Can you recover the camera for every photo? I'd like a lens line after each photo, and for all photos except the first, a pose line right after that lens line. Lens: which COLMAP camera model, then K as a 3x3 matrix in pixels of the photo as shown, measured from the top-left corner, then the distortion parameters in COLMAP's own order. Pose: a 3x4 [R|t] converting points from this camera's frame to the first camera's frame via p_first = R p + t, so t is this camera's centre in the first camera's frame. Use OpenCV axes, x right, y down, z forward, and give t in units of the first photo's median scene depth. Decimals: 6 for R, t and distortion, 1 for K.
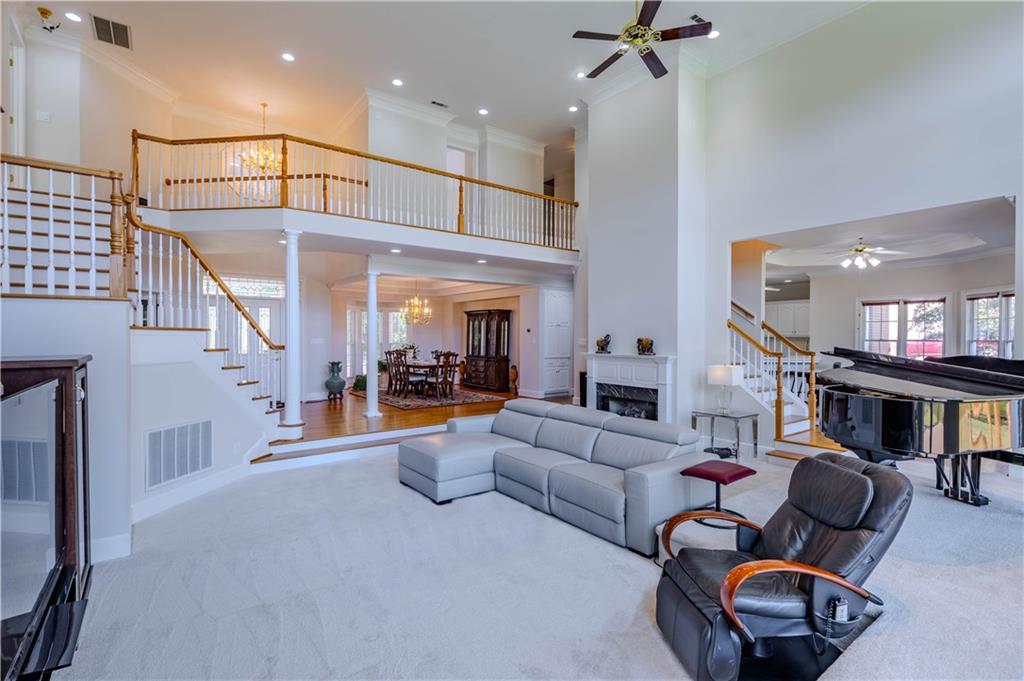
lens RADIAL K [[491.6, 0, 495.0], [0, 491.6, 339.5], [0, 0, 1]] dist [-0.004557, -0.000266]
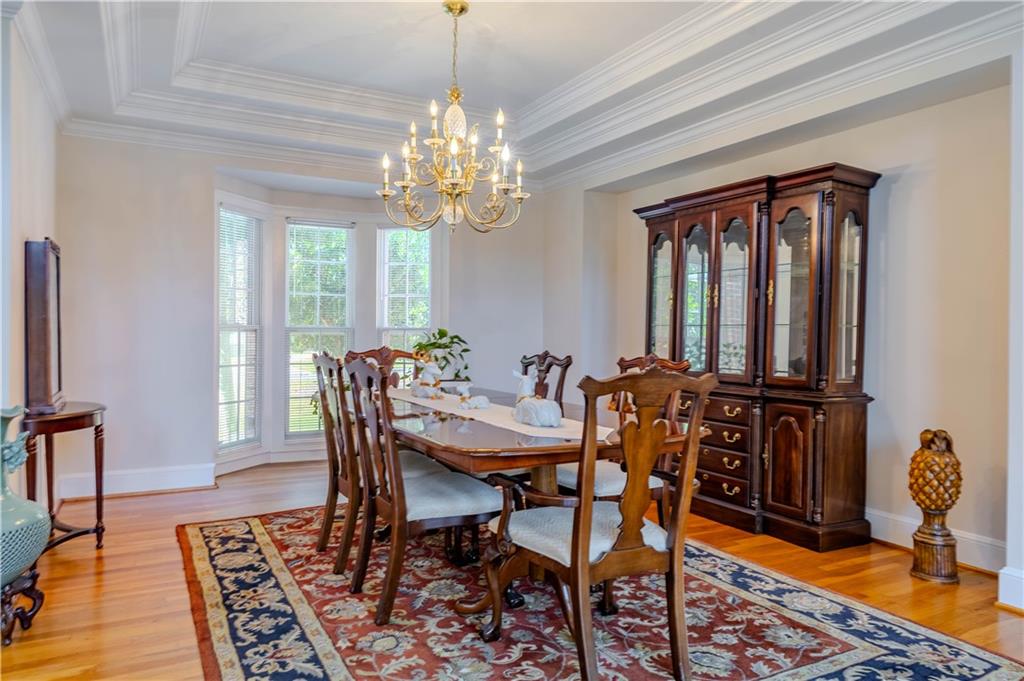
lens RADIAL K [[770.2, 0, 512.0], [0, 770.2, 340.5], [0, 0, 1]] dist [0.000367, 0.000026]
pose [[0.995382, 0.013286, -0.095073, -0.096894], [-0.012135, 0.999846, 0.012674, 0.013466], [0.095227, -0.011462, 0.995390, 0.632176]]
